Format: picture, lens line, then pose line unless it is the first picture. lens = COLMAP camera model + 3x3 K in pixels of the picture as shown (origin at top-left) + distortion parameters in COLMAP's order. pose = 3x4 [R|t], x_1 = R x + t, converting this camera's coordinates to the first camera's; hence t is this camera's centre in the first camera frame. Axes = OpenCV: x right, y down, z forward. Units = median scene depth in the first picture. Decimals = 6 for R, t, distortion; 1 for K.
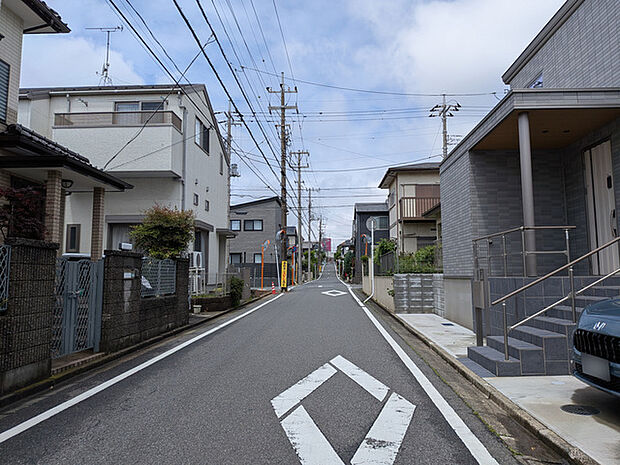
lens RADIAL K [[444.3, 0, 312.1], [0, 444.3, 230.9], [0, 0, 1]] dist [-0.000580, -0.018327]
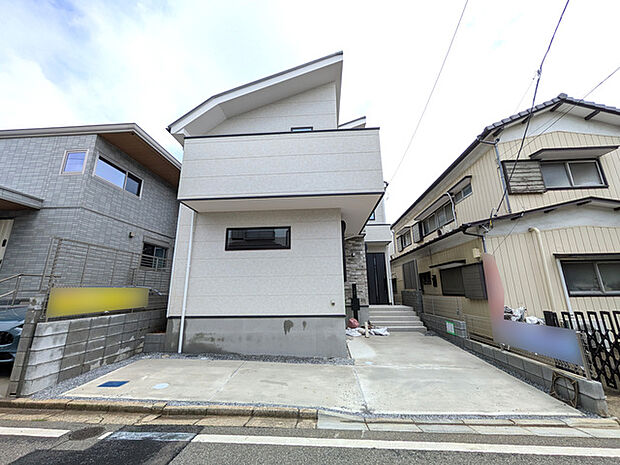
lens RADIAL K [[246.9, 0, 311.3], [0, 246.9, 230.0], [0, 0, 1]] dist [0.000238, -0.000150]
pose [[0.018589, 0.244489, 0.969474, -0.237462], [-0.087403, 0.966327, -0.242019, -0.030920], [-0.996000, -0.080236, 0.039332, -0.208099]]
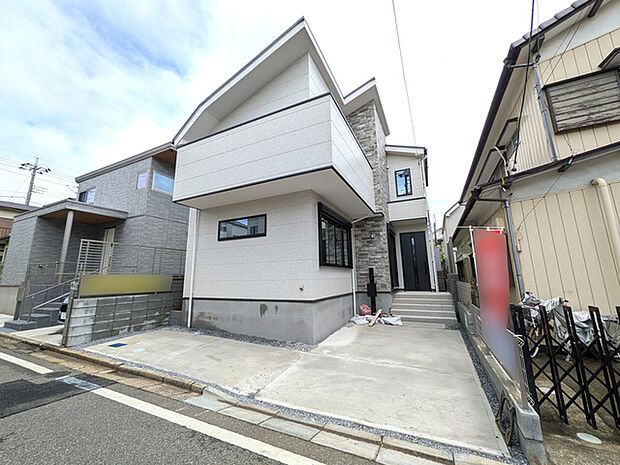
lens RADIAL K [[246.9, 0, 311.4], [0, 246.9, 230.6], [0, 0, 1]] dist [0.000238, -0.000150]
pose [[0.396814, 0.169923, 0.902034, -0.138091], [-0.076034, 0.985423, -0.152183, -0.061982], [-0.914745, -0.008197, 0.403949, -0.566178]]
